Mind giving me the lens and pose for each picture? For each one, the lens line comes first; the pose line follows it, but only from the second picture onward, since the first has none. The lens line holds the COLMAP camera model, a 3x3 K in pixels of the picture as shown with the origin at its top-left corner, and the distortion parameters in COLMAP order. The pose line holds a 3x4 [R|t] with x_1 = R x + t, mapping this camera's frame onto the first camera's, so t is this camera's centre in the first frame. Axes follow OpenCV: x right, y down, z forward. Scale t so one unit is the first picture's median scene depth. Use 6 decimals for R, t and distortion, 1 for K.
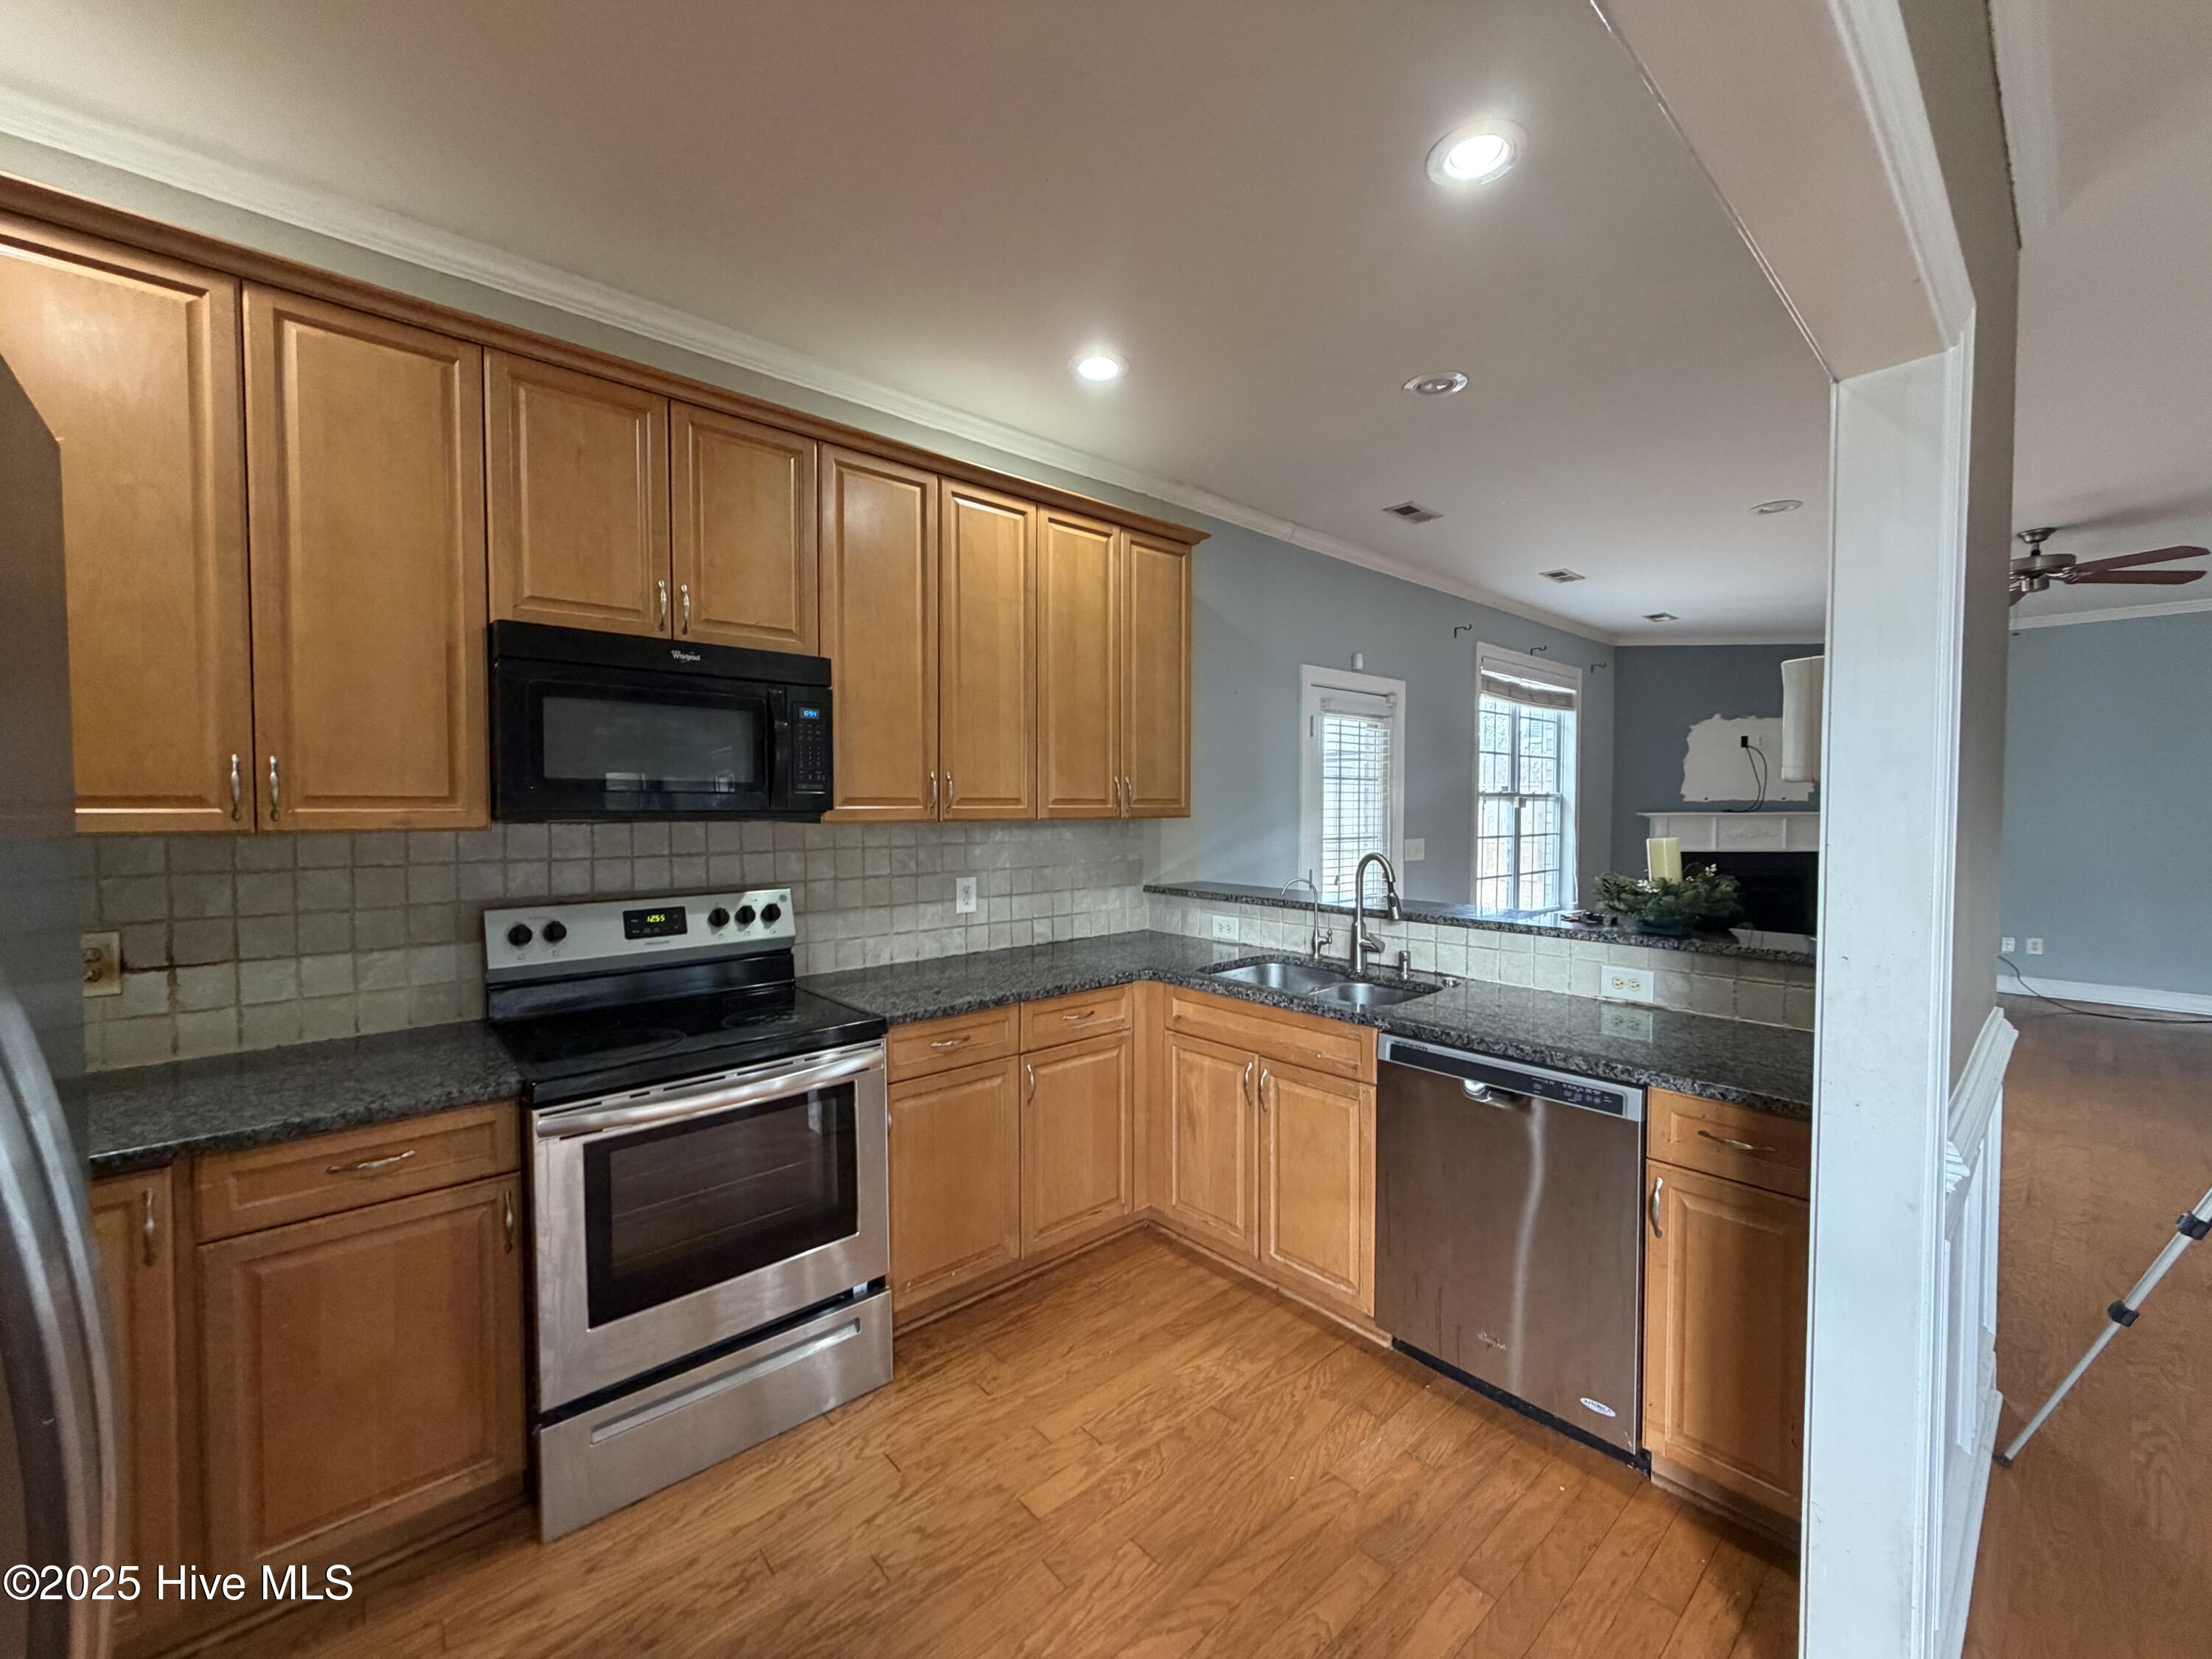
lens RADIAL K [[883.5, 0, 1097.5], [0, 883.5, 826.5], [0, 0, 1]] dist [-0.001335, -0.000027]
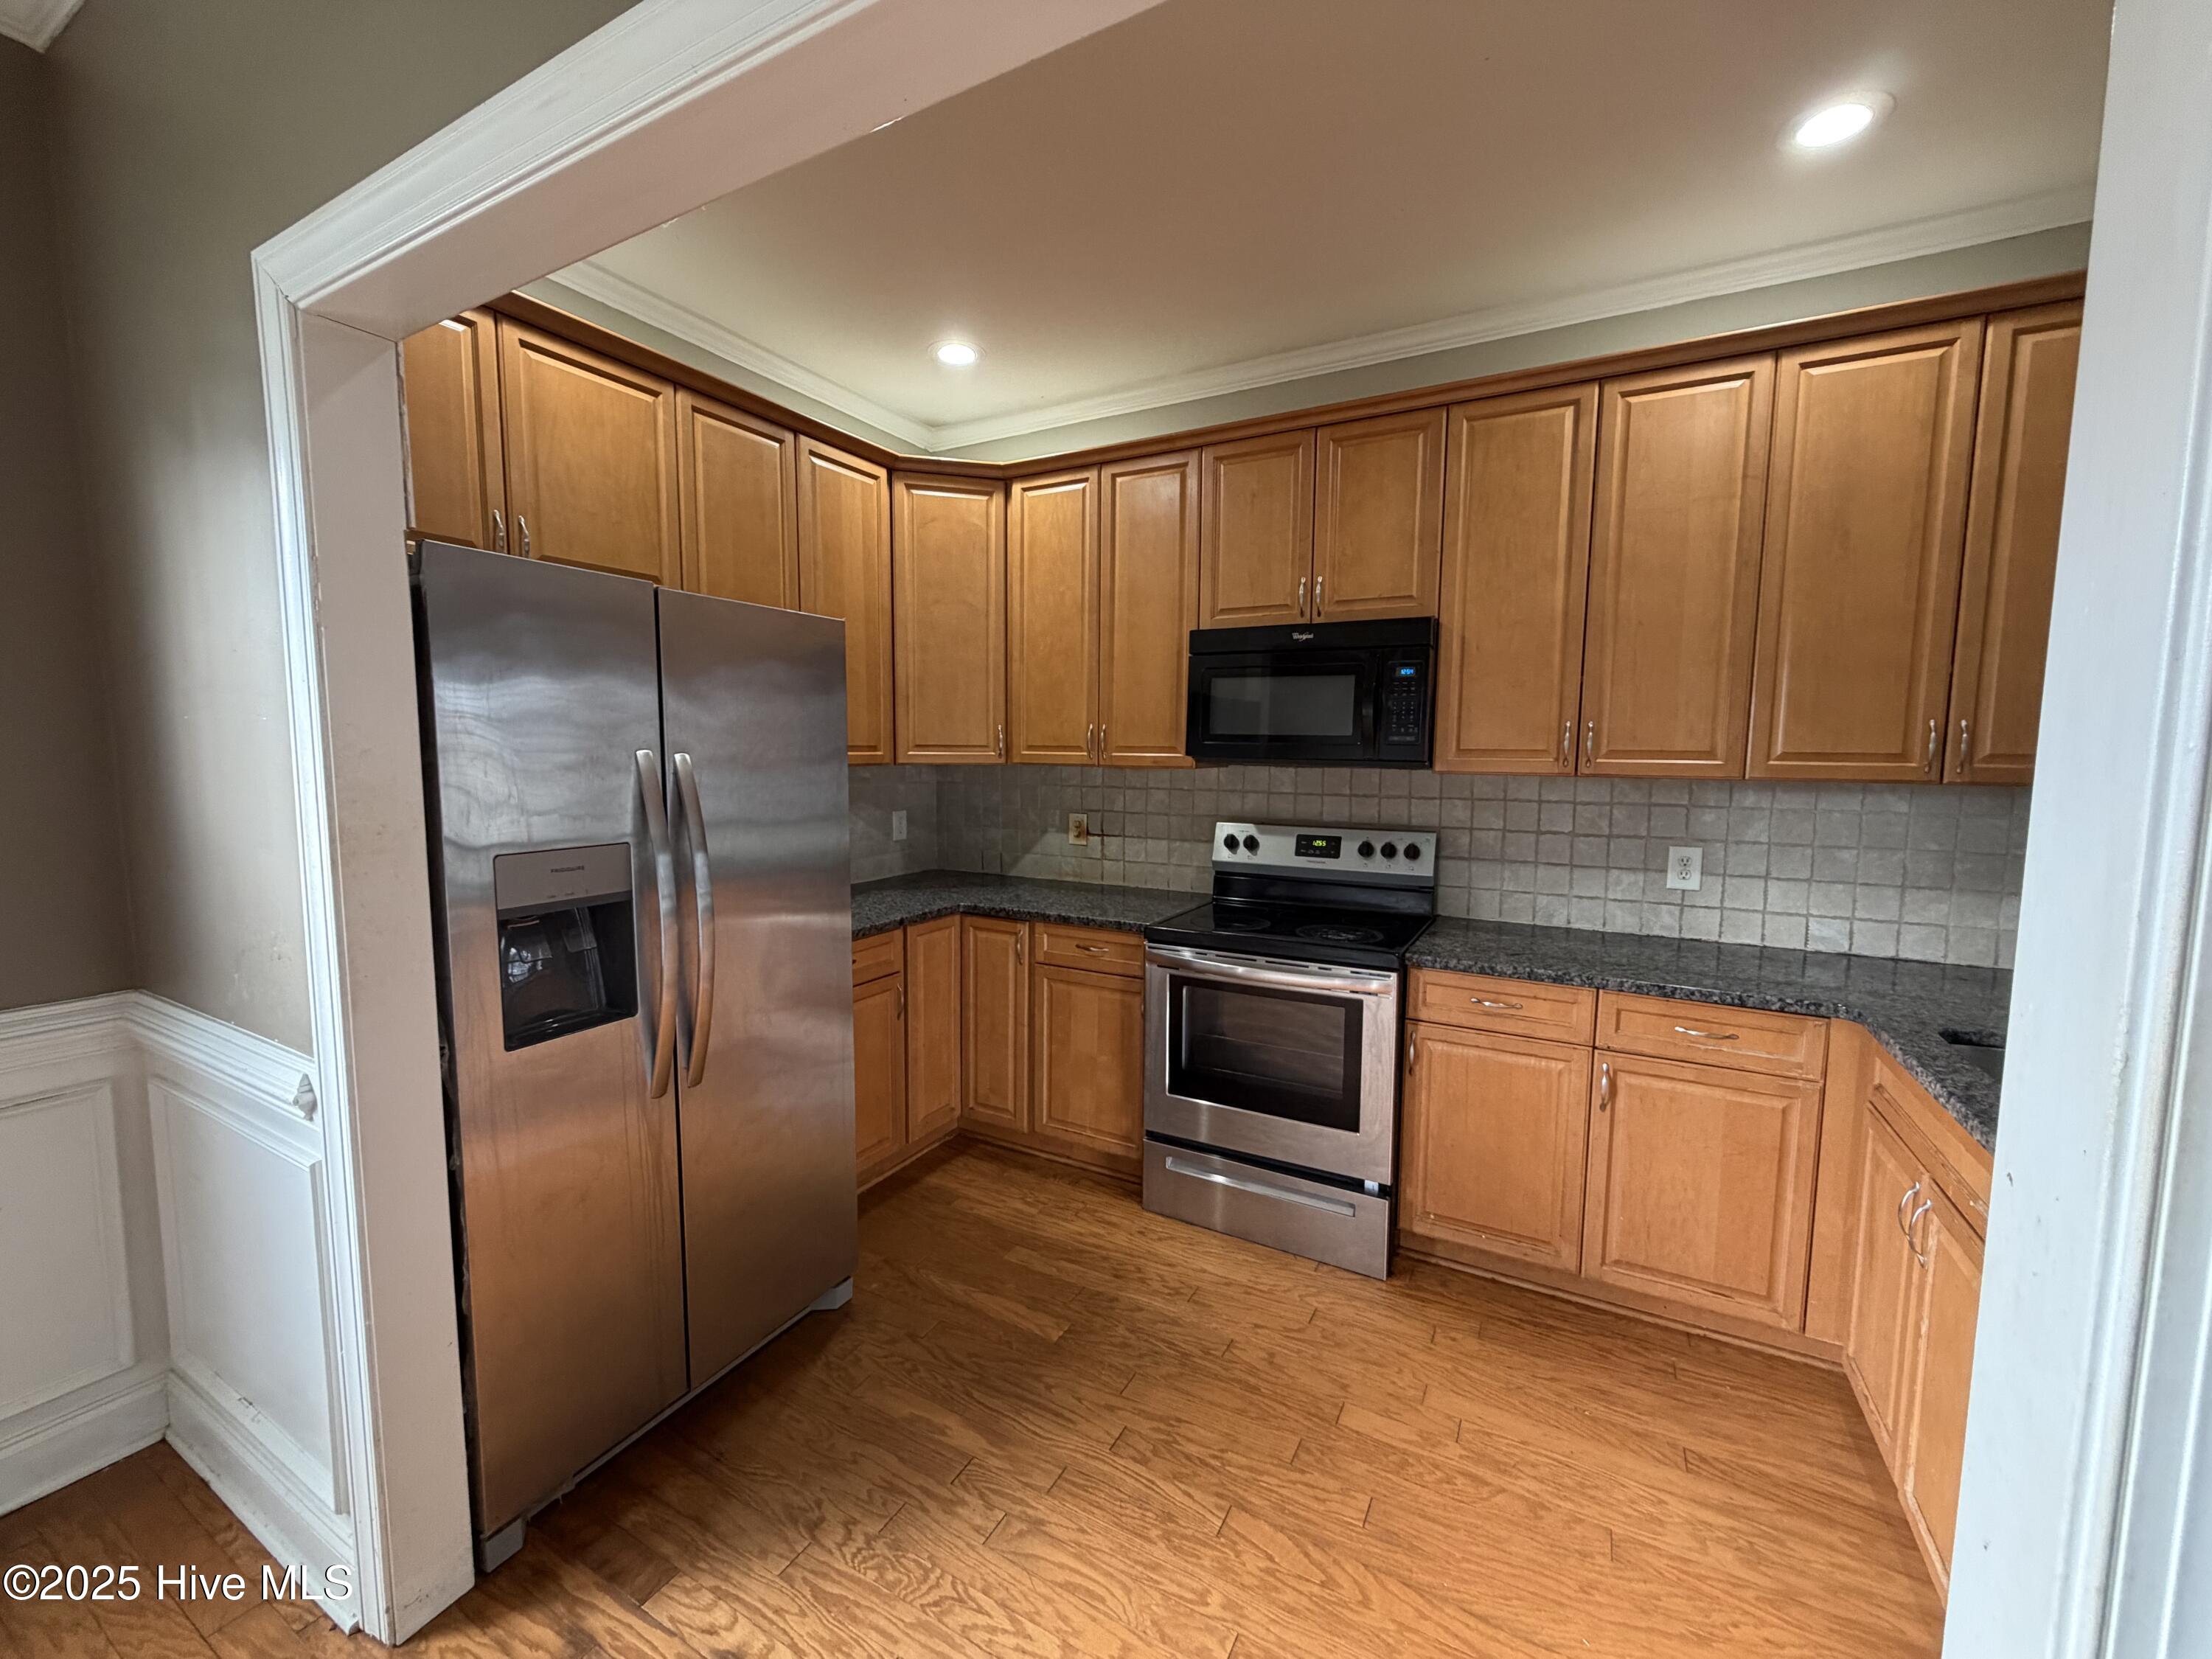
lens RADIAL K [[883.5, 0, 1097.5], [0, 883.5, 826.5], [0, 0, 1]] dist [-0.001335, -0.000027]
pose [[0.332058, 0.088054, -0.939140, 0.539132], [-0.036046, 0.996091, 0.080648, -0.009973], [0.942570, 0.007073, 0.333934, 0.248749]]
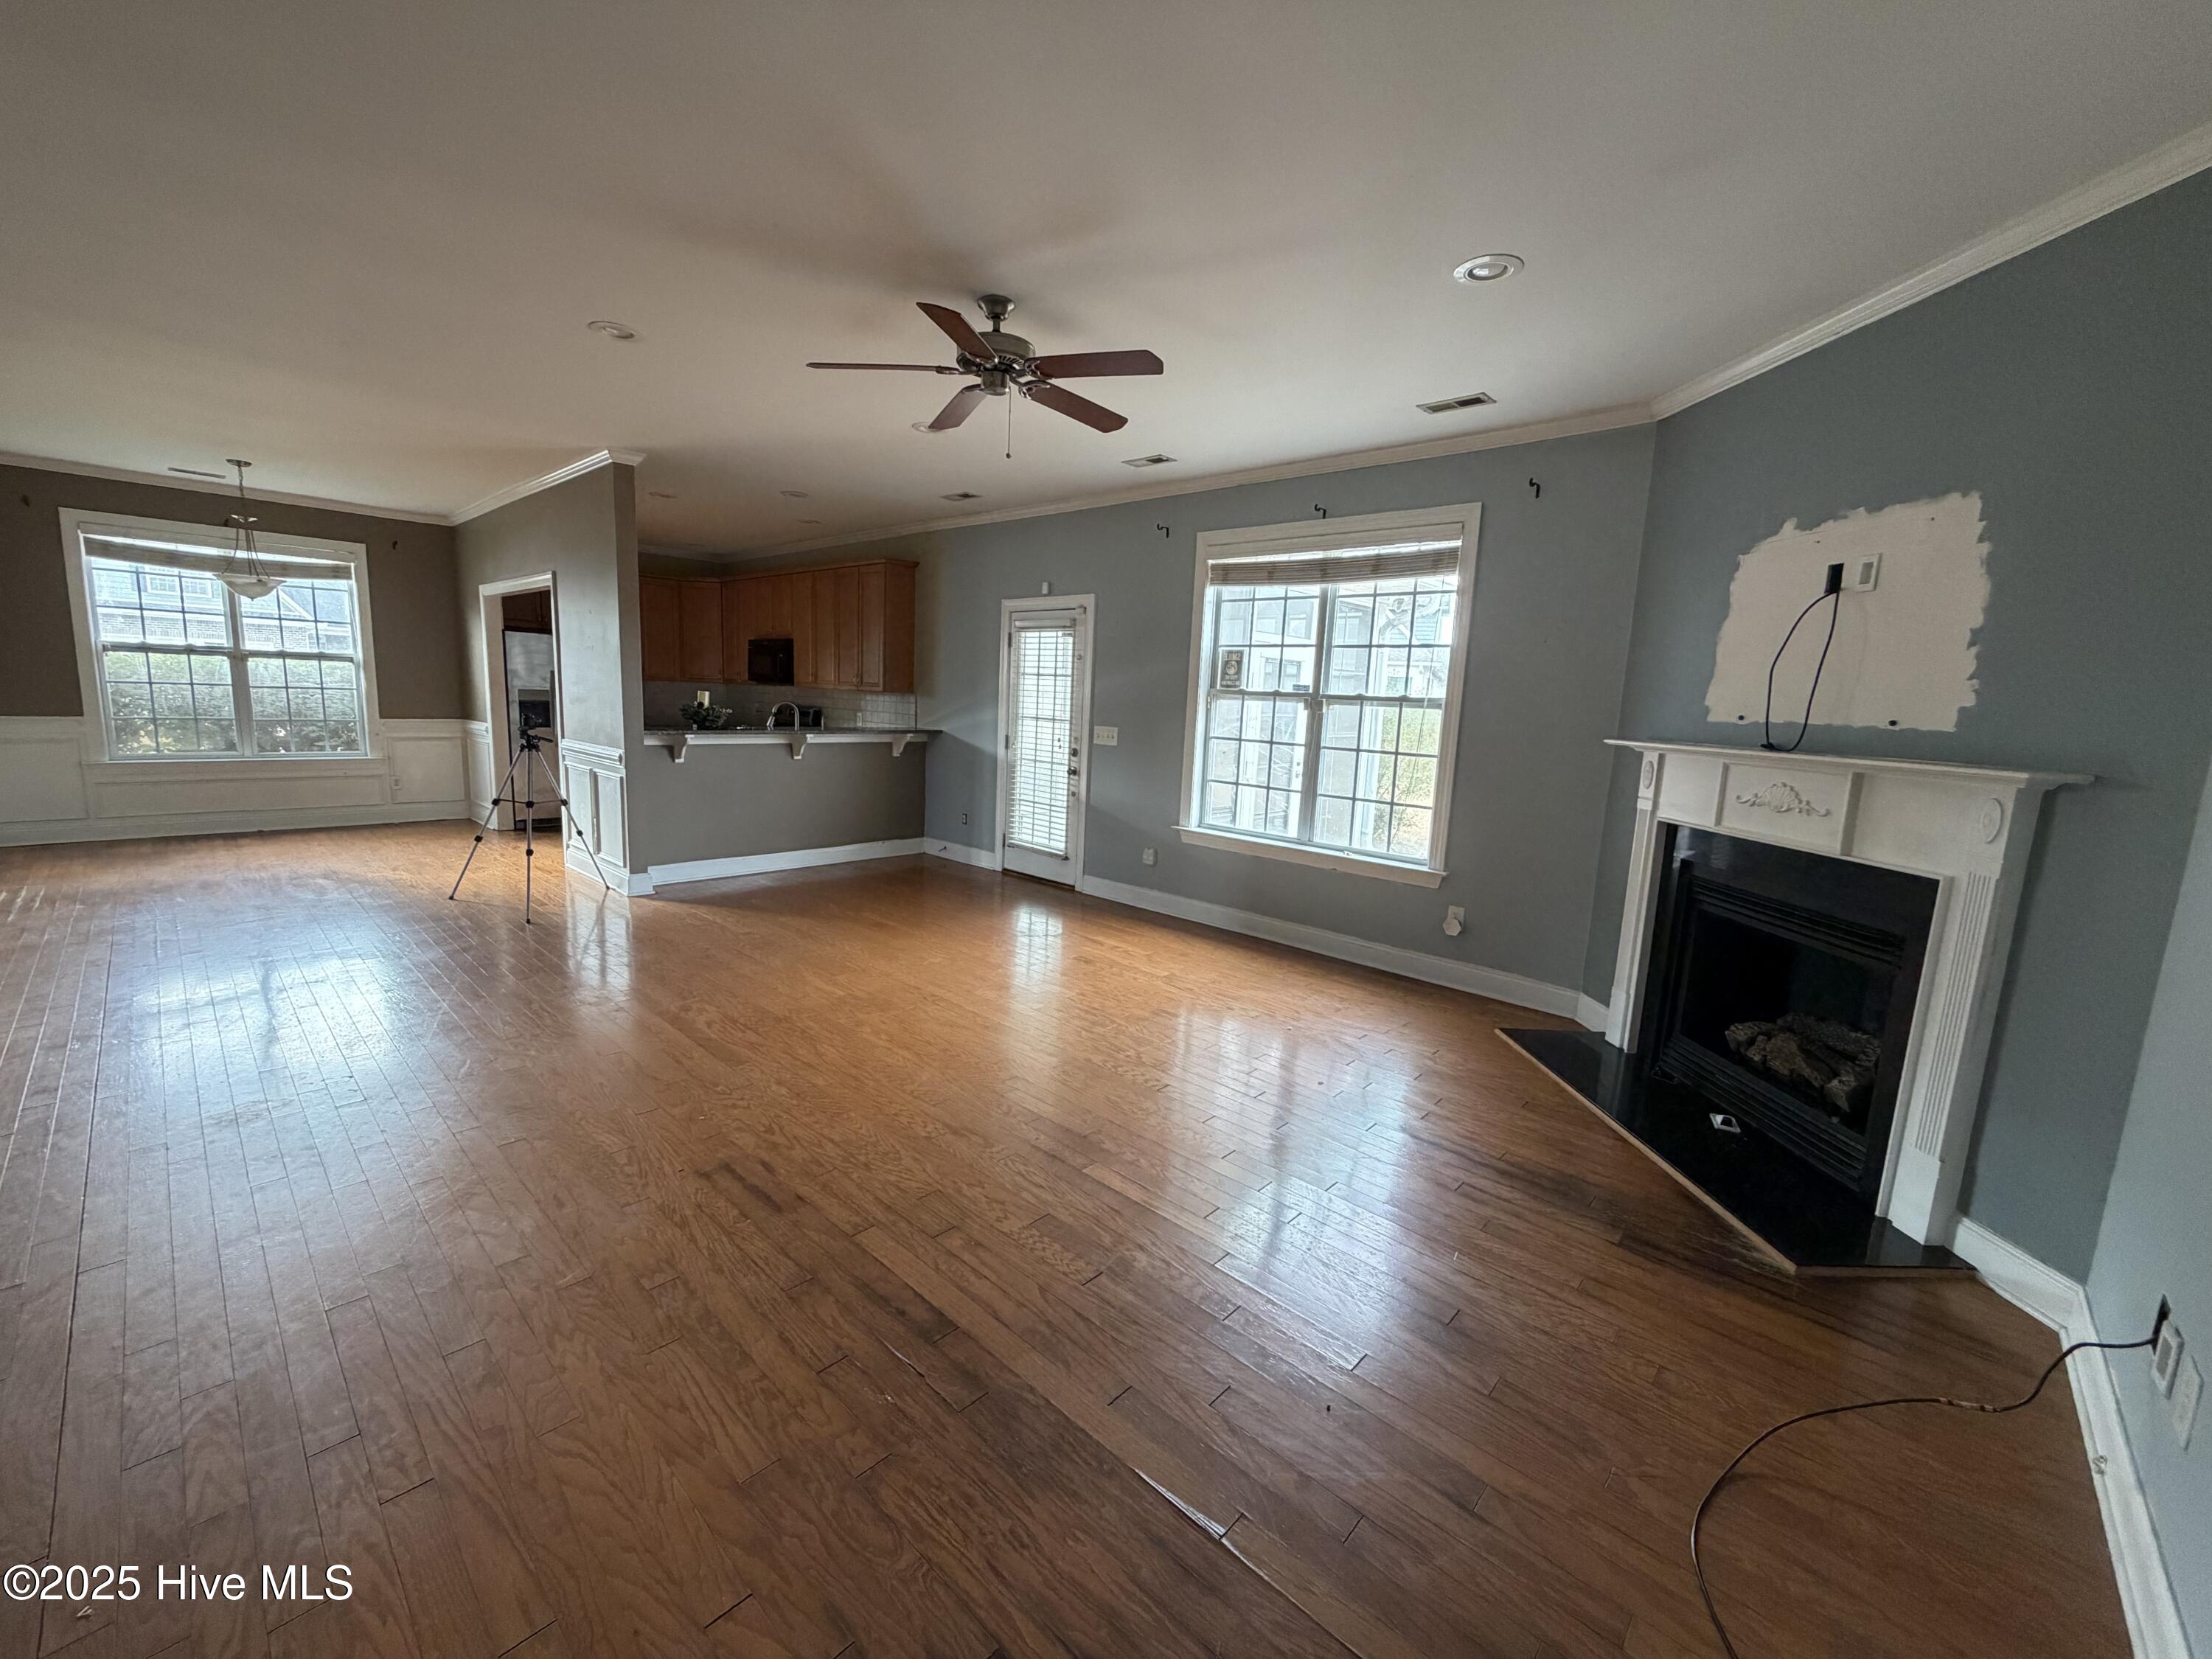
lens RADIAL K [[883.5, 0, 1097.5], [0, 883.5, 826.5], [0, 0, 1]] dist [-0.001335, -0.000027]
pose [[0.094949, 0.151359, -0.983908, 3.136557], [-0.073128, 0.986764, 0.144741, -0.049254], [0.992792, 0.058208, 0.104761, 1.764100]]
